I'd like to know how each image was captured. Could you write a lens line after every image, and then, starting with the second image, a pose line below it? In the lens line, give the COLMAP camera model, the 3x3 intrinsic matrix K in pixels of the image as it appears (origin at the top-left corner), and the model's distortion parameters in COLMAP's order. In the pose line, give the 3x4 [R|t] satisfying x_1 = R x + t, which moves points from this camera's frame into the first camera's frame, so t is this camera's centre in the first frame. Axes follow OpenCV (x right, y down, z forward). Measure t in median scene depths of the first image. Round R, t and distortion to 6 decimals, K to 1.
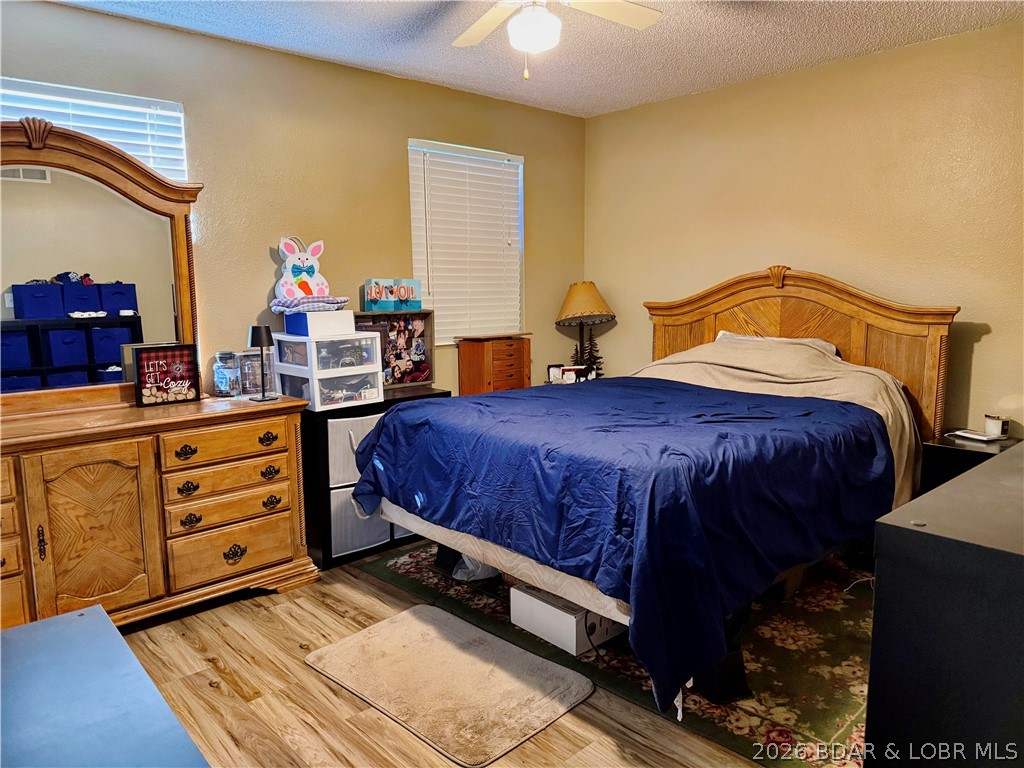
lens RADIAL K [[725.8, 0, 510.3], [0, 725.8, 386.2], [0, 0, 1]] dist [0.010023, -0.006675]
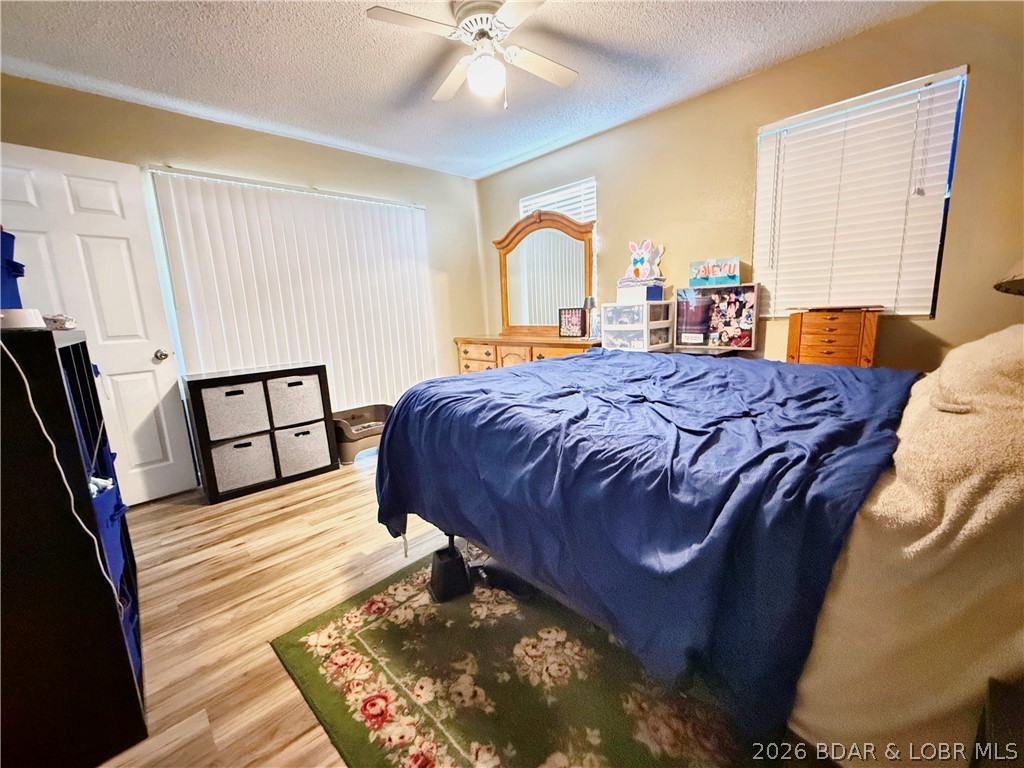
lens RADIAL K [[420.8, 0, 510.4], [0, 420.8, 382.9], [0, 0, 1]] dist [0.004230, -0.000104]
pose [[0.019382, 0.179503, -0.983567, 0.554346], [-0.101664, 0.979006, 0.176667, -0.031917], [0.994630, 0.096569, 0.037224, 0.627039]]
